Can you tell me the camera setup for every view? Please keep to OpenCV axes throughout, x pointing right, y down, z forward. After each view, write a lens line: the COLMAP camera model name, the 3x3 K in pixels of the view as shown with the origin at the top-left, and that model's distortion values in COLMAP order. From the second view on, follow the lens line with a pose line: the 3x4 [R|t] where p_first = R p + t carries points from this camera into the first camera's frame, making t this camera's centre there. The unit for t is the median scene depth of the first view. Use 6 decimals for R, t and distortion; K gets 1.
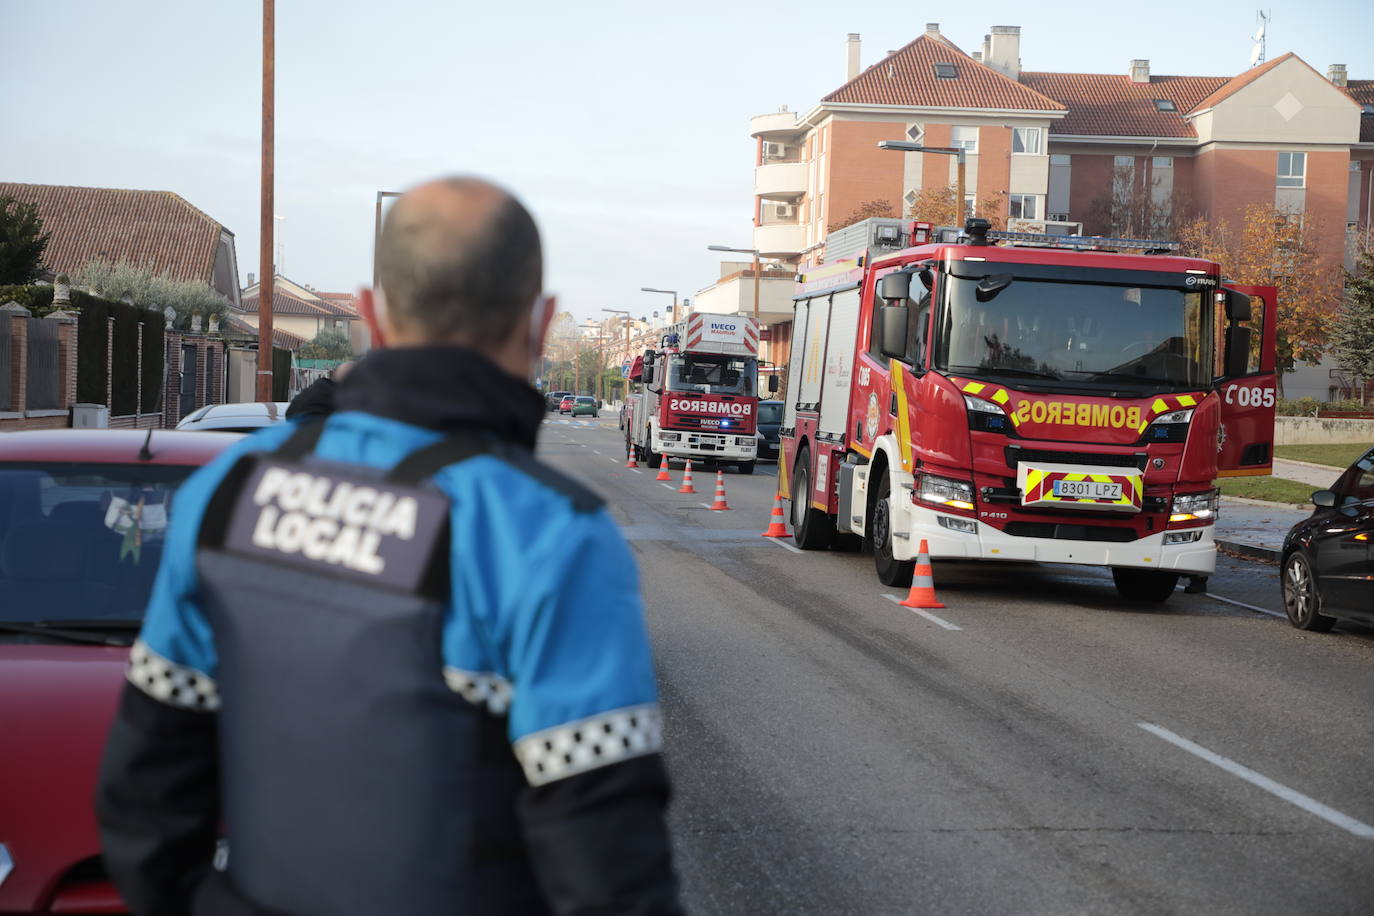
lens RADIAL K [[2250.1, 0, 683.9], [0, 2250.1, 458.5], [0, 0, 1]] dist [0.325810, 0.000000]
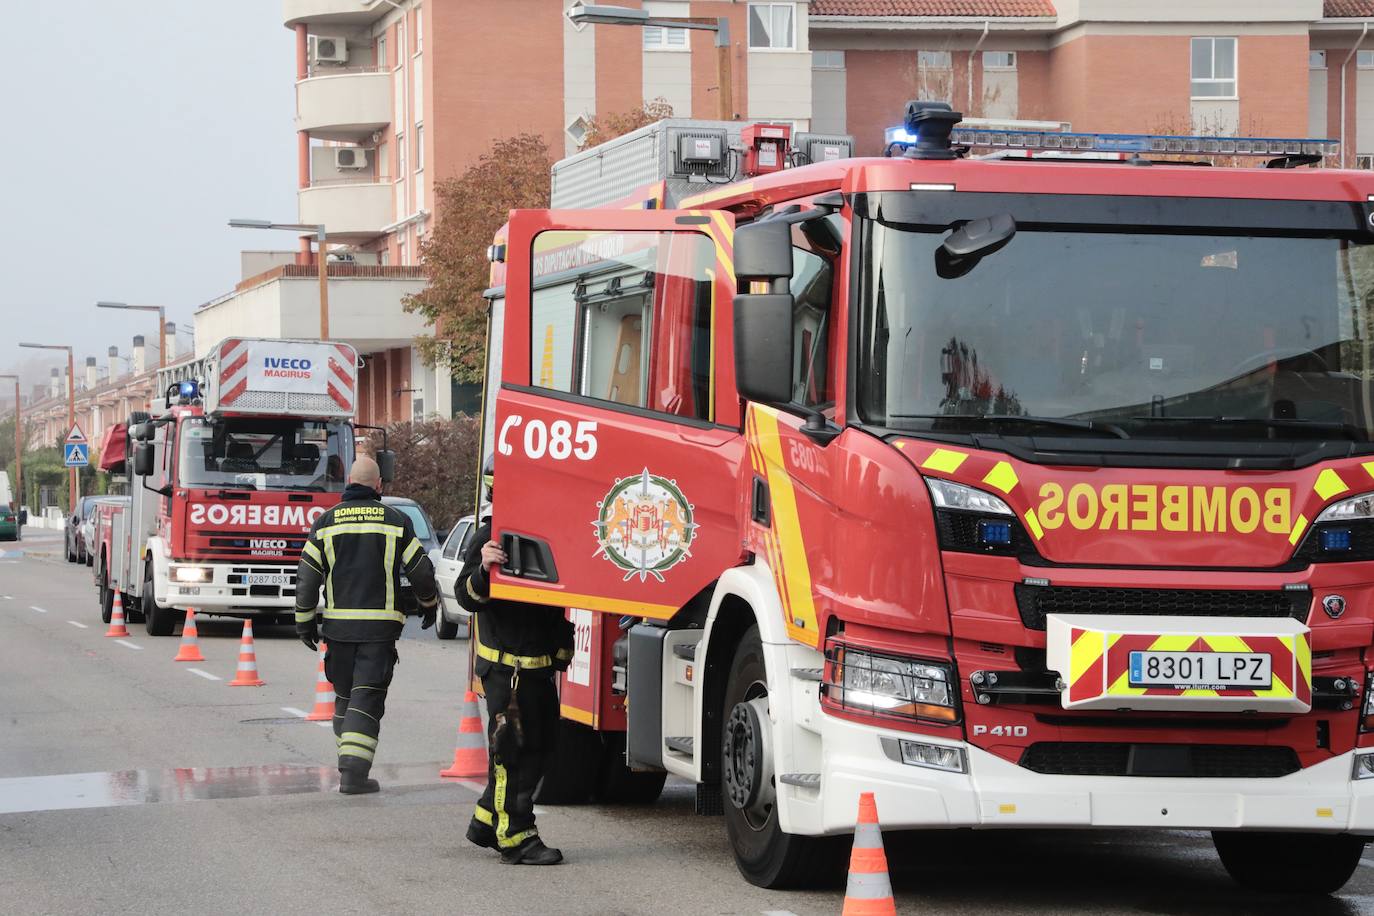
lens RADIAL K [[3974.5, 0, 680.1], [0, 3974.5, 460.8], [0, 0, 1]] dist [0.713974, 0.000000]
pose [[0.991498, -0.039791, 0.123886, -0.025201], [0.043944, 0.998554, -0.030968, -0.006911], [-0.122474, 0.036148, 0.991813, 0.163131]]
